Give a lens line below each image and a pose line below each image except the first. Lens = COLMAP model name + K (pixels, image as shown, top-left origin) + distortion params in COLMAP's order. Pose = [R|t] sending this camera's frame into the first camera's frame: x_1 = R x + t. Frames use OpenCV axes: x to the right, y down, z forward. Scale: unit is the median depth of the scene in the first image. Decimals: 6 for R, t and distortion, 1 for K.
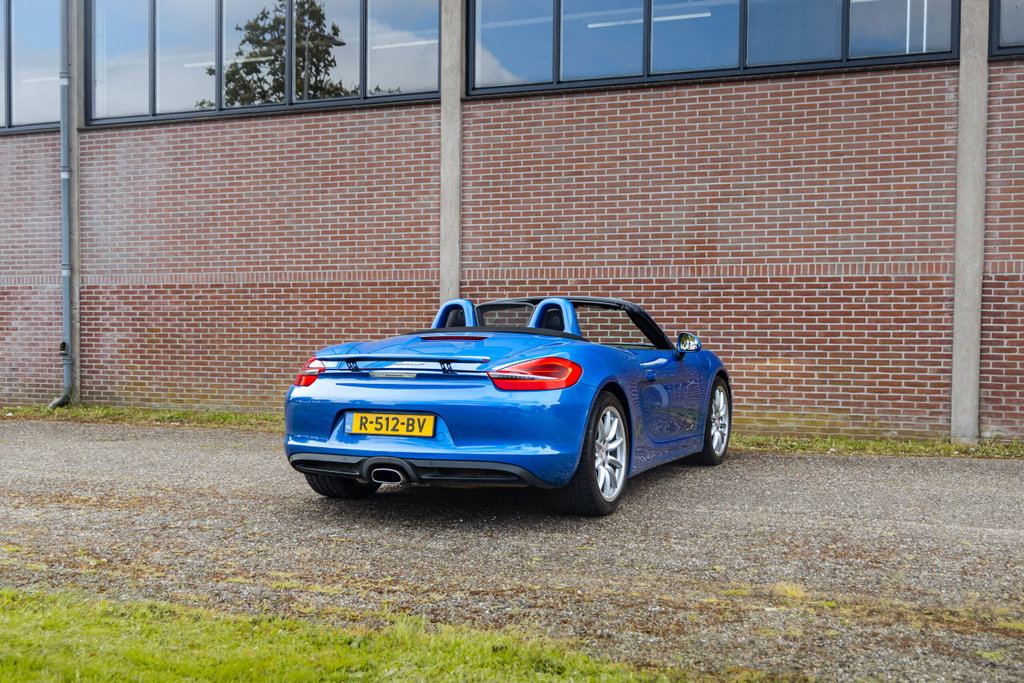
lens RADIAL K [[1245.2, 0, 548.7], [0, 1245.2, 402.6], [0, 0, 1]] dist [0.023323, 0.000000]
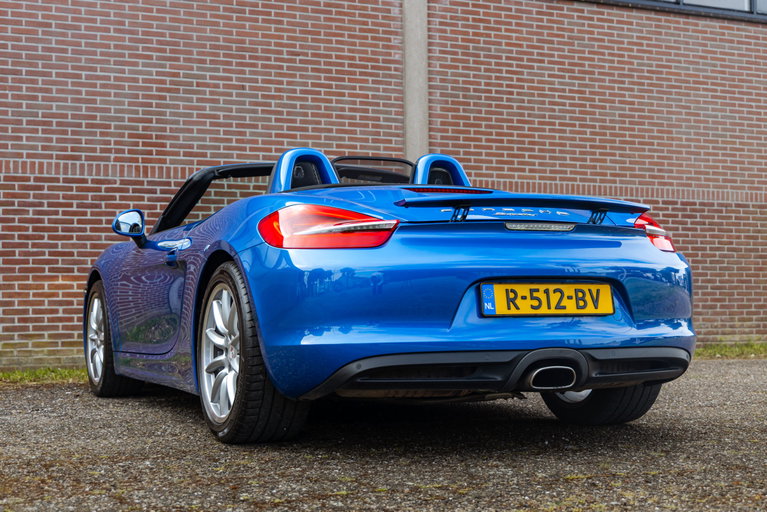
lens RADIAL K [[1213.3, 0, 387.1], [0, 1213.3, 261.6], [0, 0, 1]] dist [-0.008220, 0.000000]
pose [[0.688214, 0.012779, 0.725396, -0.360404], [0.056087, 0.995916, -0.070757, 0.021027], [-0.723337, 0.089381, 0.684686, 0.340206]]
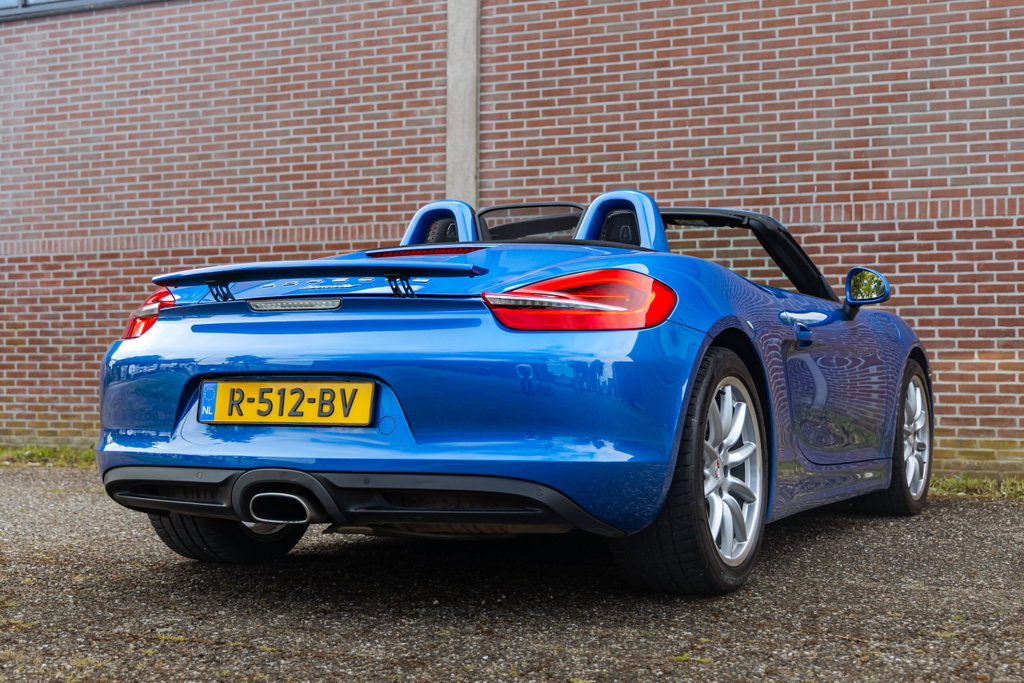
lens RADIAL K [[1619.8, 0, 537.8], [0, 1619.8, 332.9], [0, 0, 1]] dist [-0.008220, 0.000000]
pose [[0.998654, -0.004411, -0.051683, 0.002799], [-0.000156, 0.996117, -0.088038, 0.025483], [0.051871, 0.087927, 0.994775, 0.200105]]
